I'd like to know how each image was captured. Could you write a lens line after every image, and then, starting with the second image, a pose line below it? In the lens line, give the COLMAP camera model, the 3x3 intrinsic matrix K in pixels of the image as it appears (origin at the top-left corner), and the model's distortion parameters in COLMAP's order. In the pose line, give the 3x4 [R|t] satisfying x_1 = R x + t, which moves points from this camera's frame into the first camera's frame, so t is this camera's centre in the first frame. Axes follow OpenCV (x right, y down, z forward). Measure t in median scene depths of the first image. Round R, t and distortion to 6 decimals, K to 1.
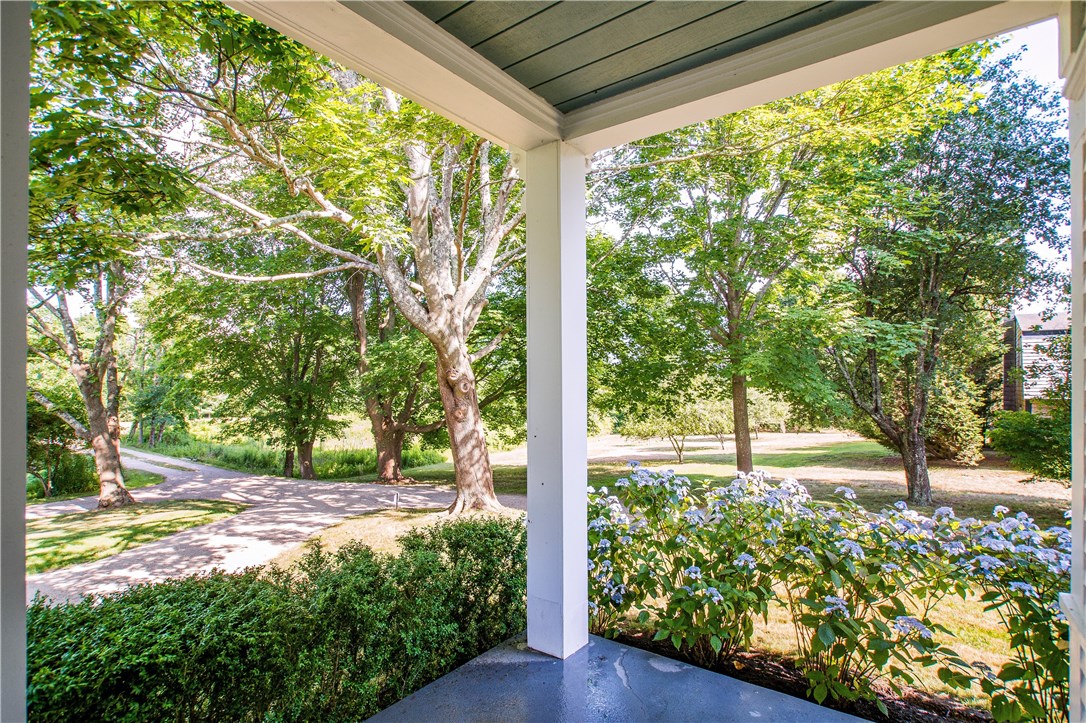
lens RADIAL K [[469.3, 0, 543.0], [0, 469.3, 361.5], [0, 0, 1]] dist [0.000709, 0.000143]
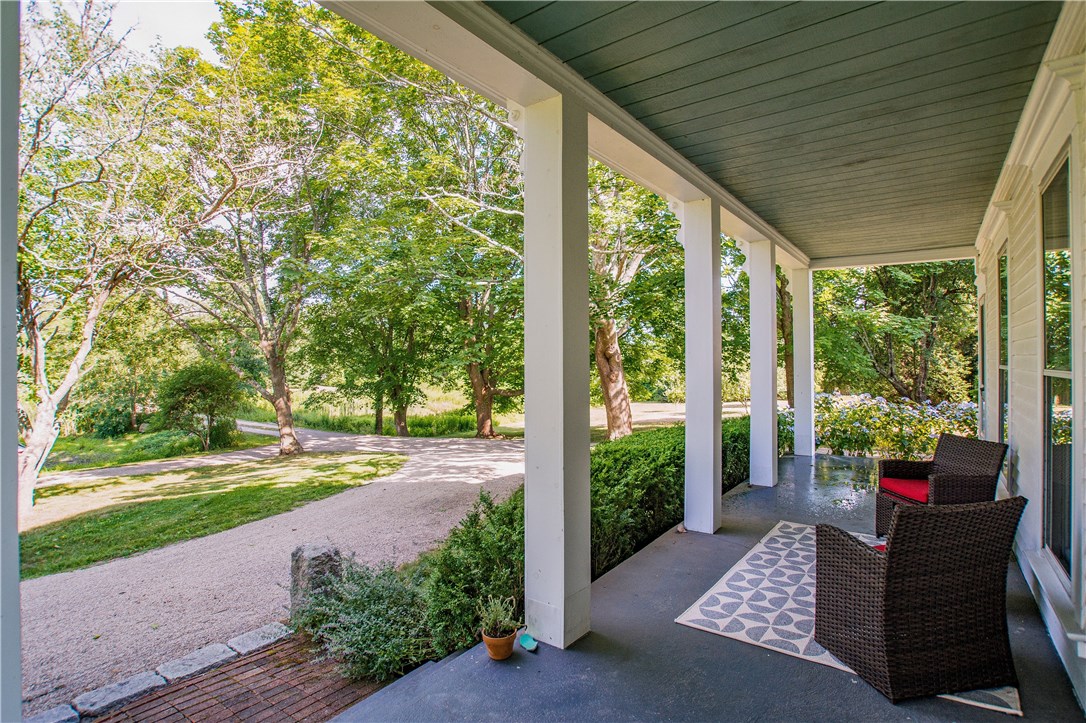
lens RADIAL K [[534.8, 0, 543.0], [0, 534.8, 361.5], [0, 0, 1]] dist [0.000093, -0.000146]
pose [[0.998067, 0.000597, 0.062139, -0.343361], [-0.004231, 0.998286, 0.058365, -0.019658], [-0.061998, -0.058515, 0.996360, -0.418966]]
